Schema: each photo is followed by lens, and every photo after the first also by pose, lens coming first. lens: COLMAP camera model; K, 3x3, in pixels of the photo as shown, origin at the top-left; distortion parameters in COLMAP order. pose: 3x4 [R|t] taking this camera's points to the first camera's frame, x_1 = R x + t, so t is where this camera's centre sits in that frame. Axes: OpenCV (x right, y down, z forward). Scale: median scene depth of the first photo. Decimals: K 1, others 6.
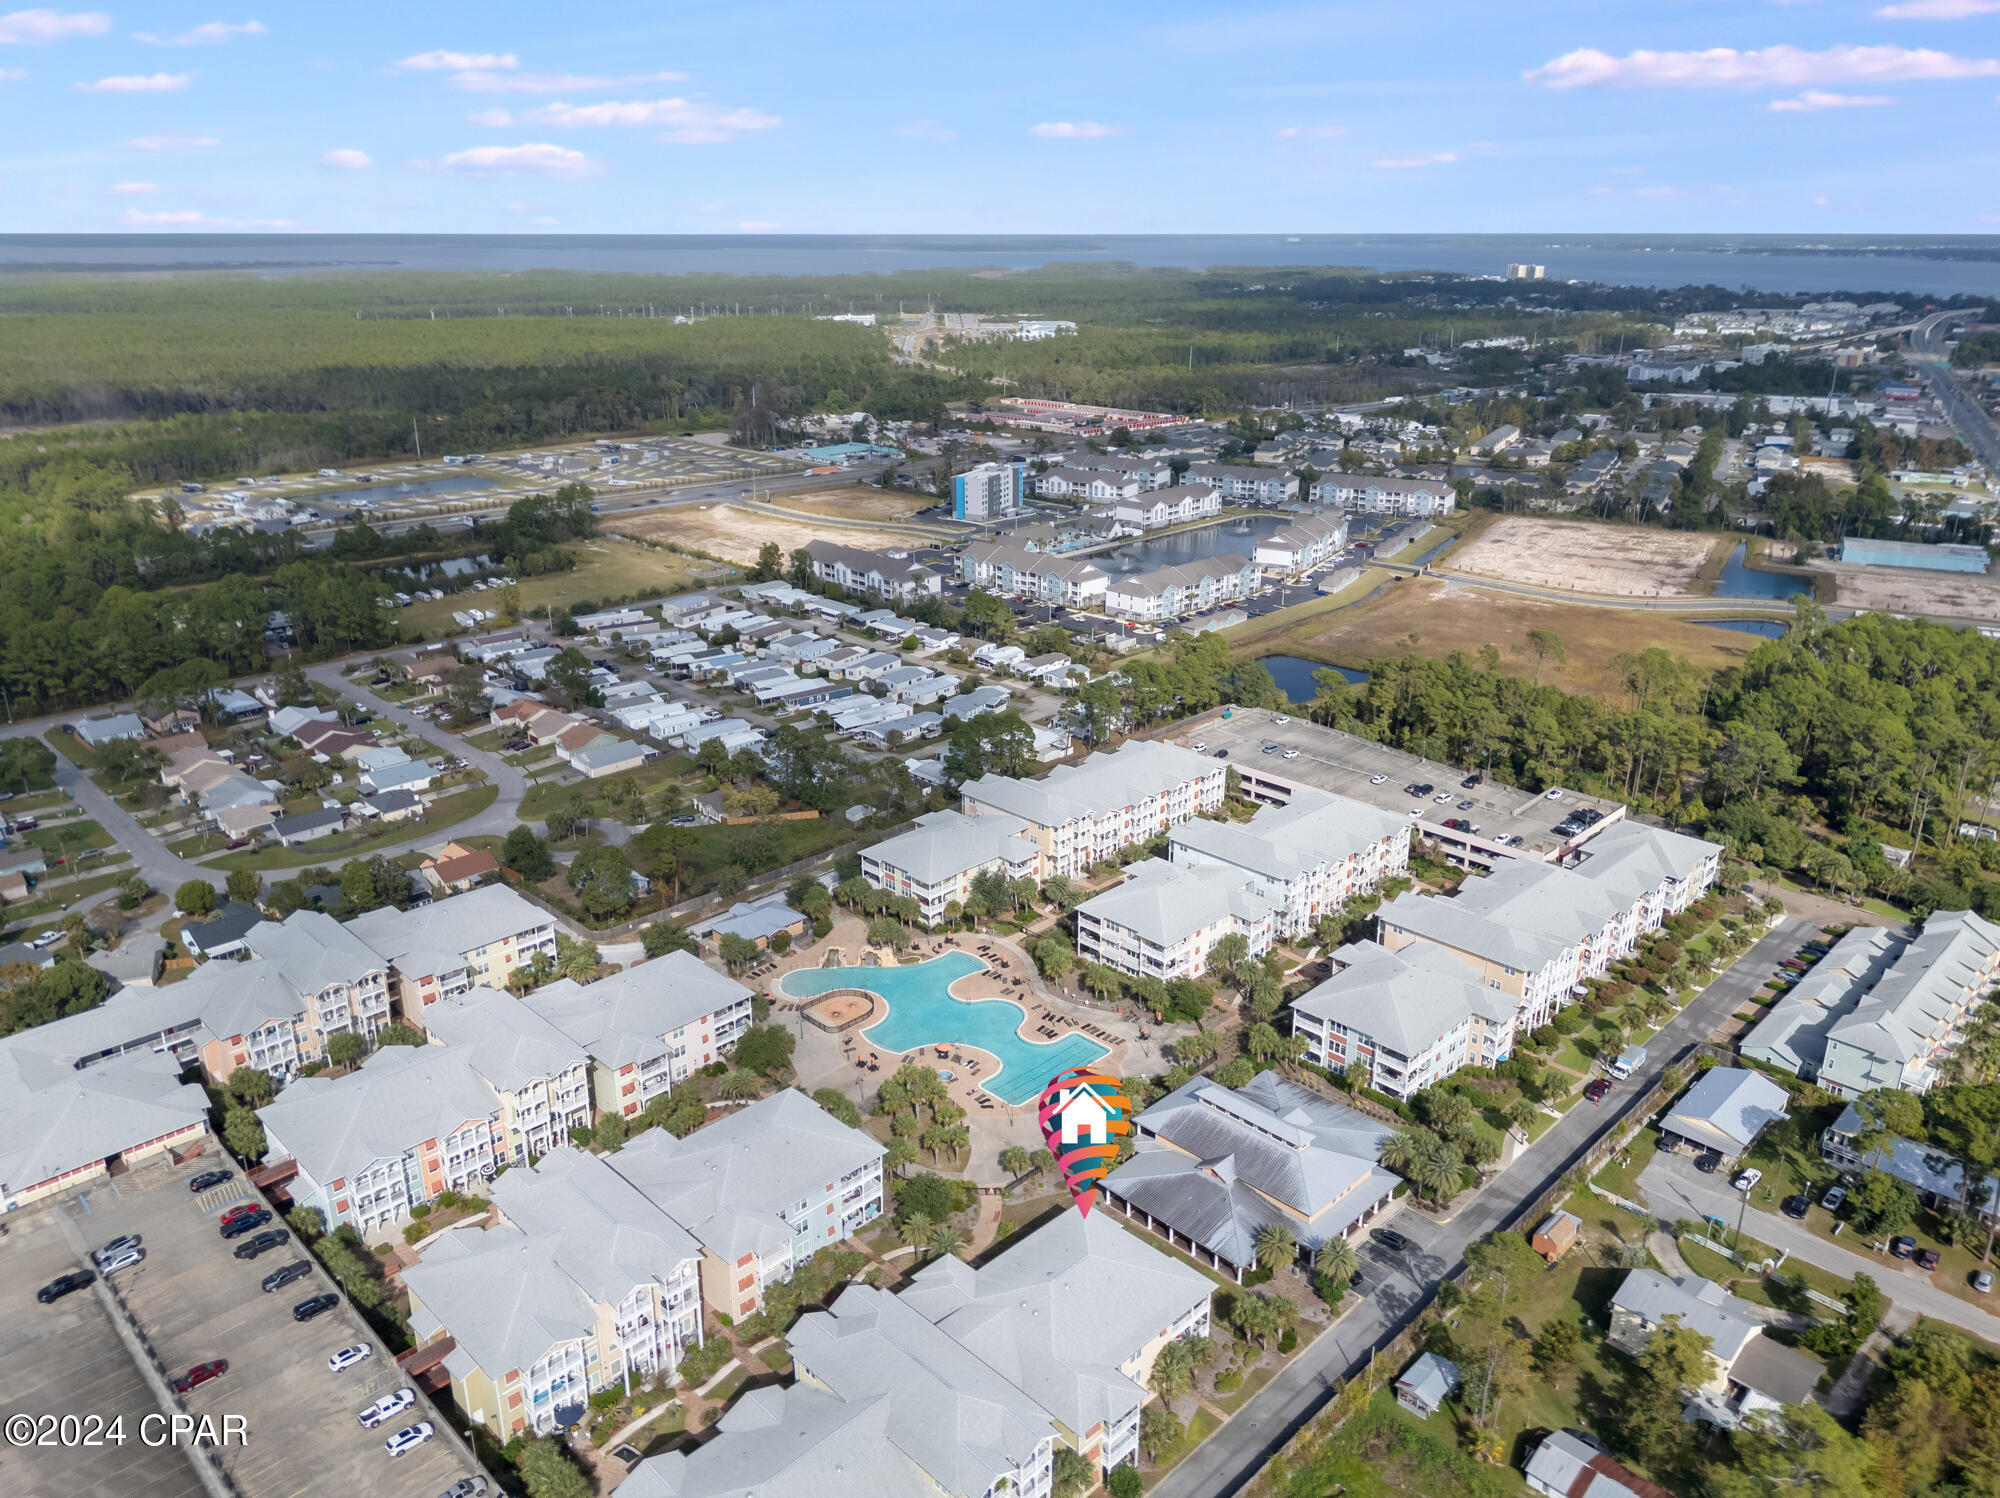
lens RADIAL K [[1414.3, 0, 966.7], [0, 1414.3, 790.3], [0, 0, 1]] dist [0.112970, -0.133951]
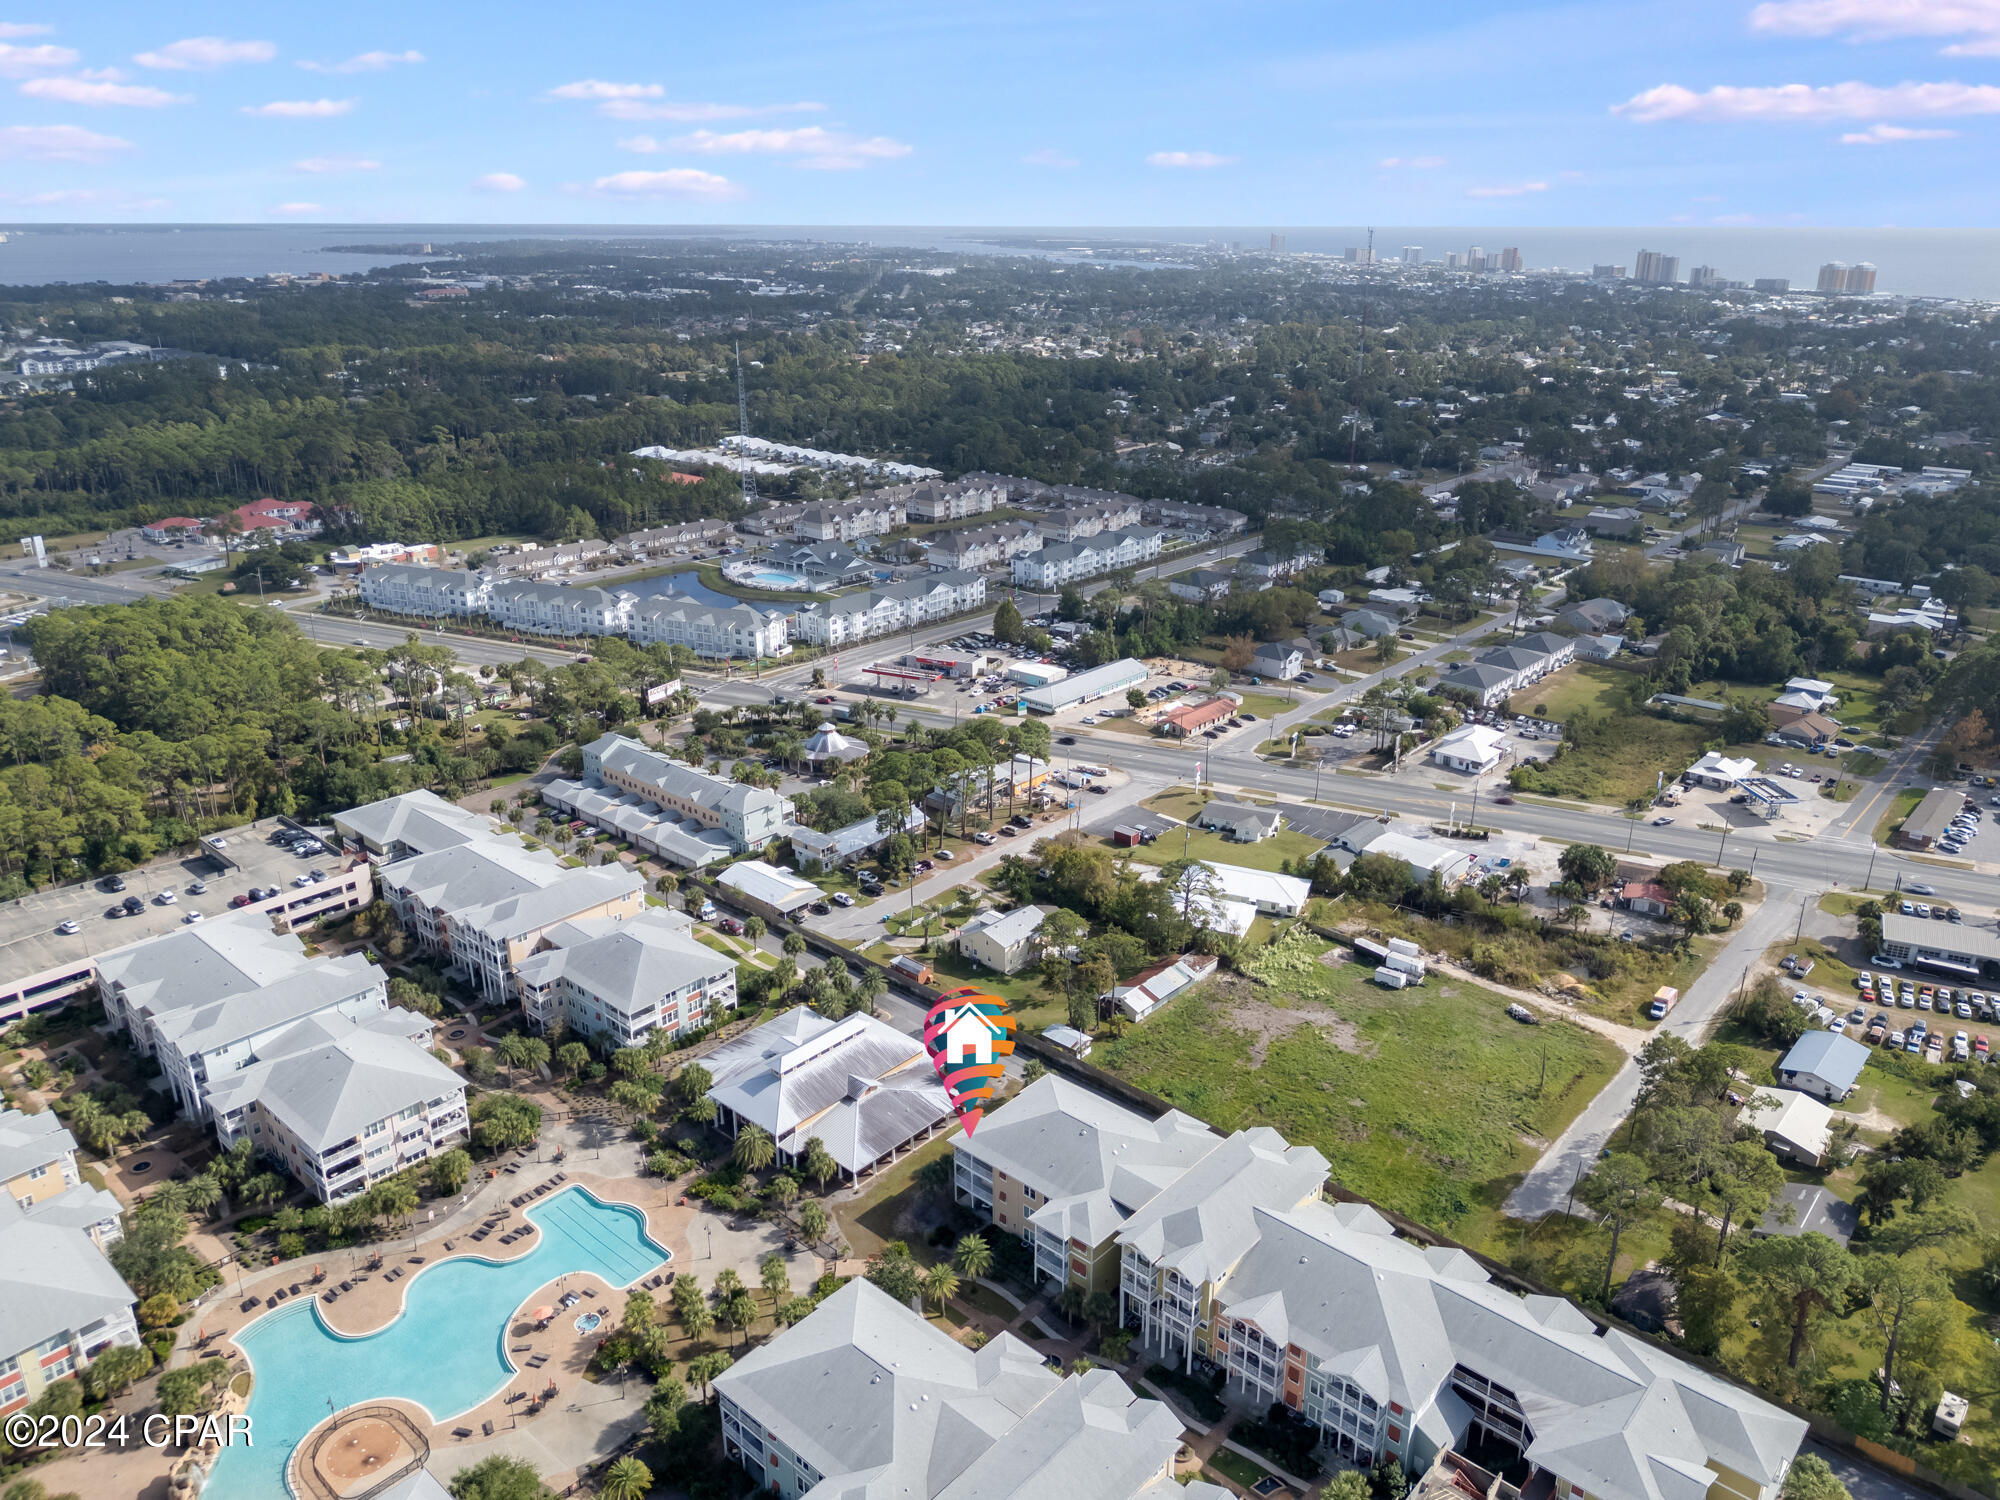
lens RADIAL K [[1414.3, 0, 966.7], [0, 1414.3, 791.3], [0, 0, 1]] dist [0.112970, -0.133951]
pose [[-0.057742, -0.372442, 0.926258, -0.609501], [0.369712, 0.853861, 0.366379, -0.244403], [-0.927351, 0.363604, 0.088393, 0.594926]]
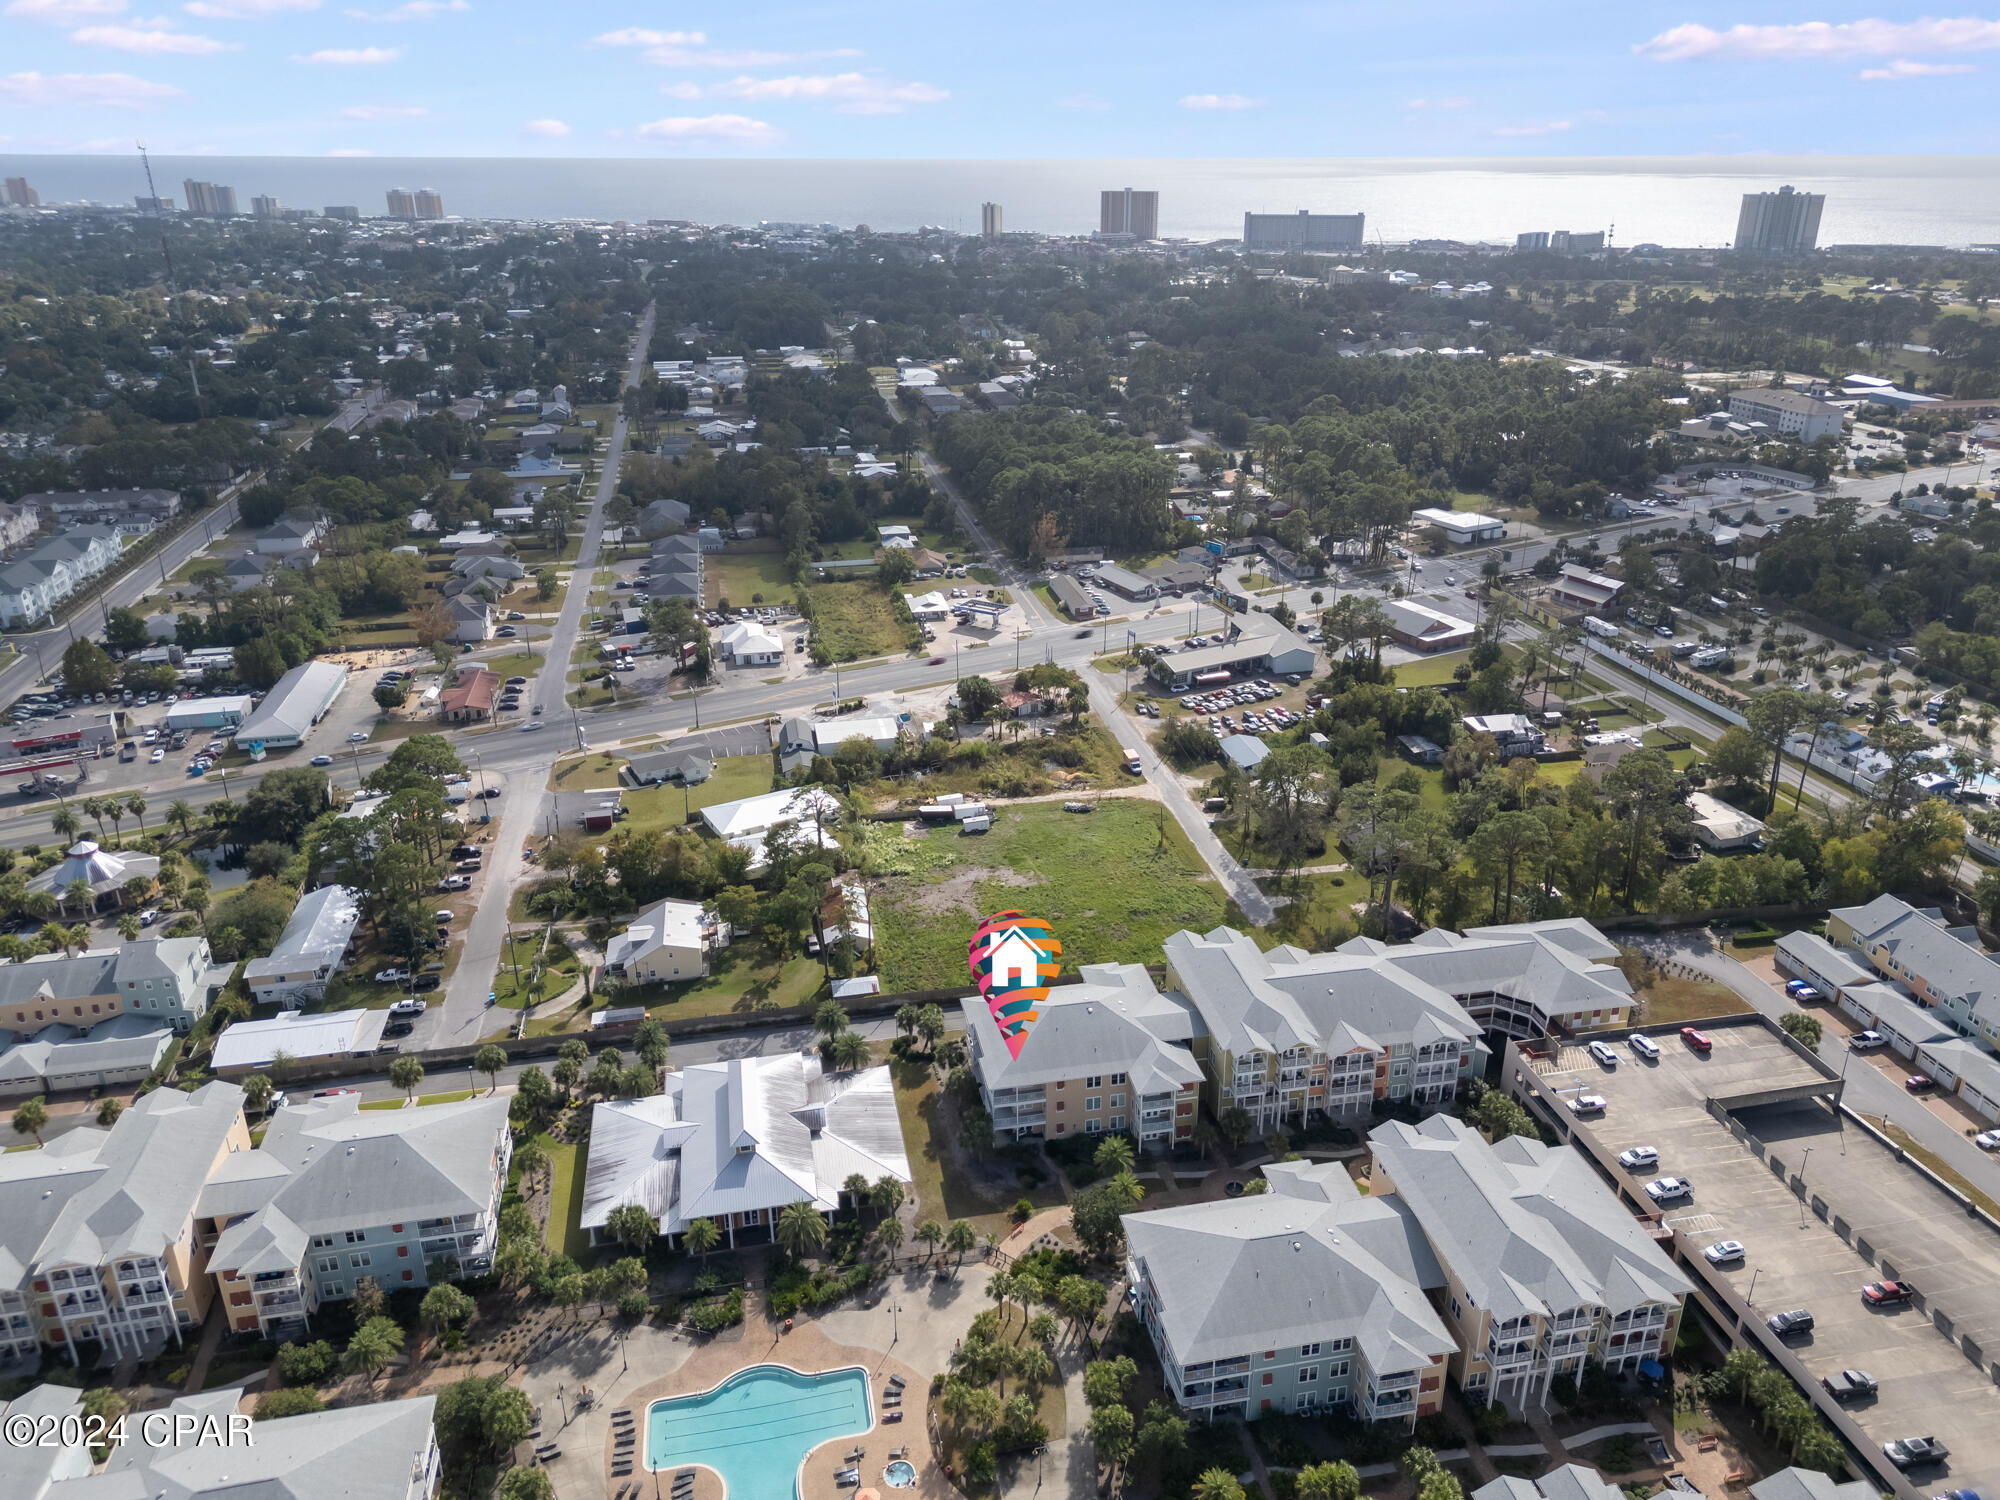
lens RADIAL K [[1475.3, 0, 1003.5], [0, 1475.3, 670.4], [0, 0, 1]] dist [0.120209, -0.143401]
pose [[-0.841590, -0.177835, 0.510000, -0.326322], [0.202881, 0.771012, 0.603639, -0.443605], [-0.500565, 0.611486, -0.612797, 1.087049]]
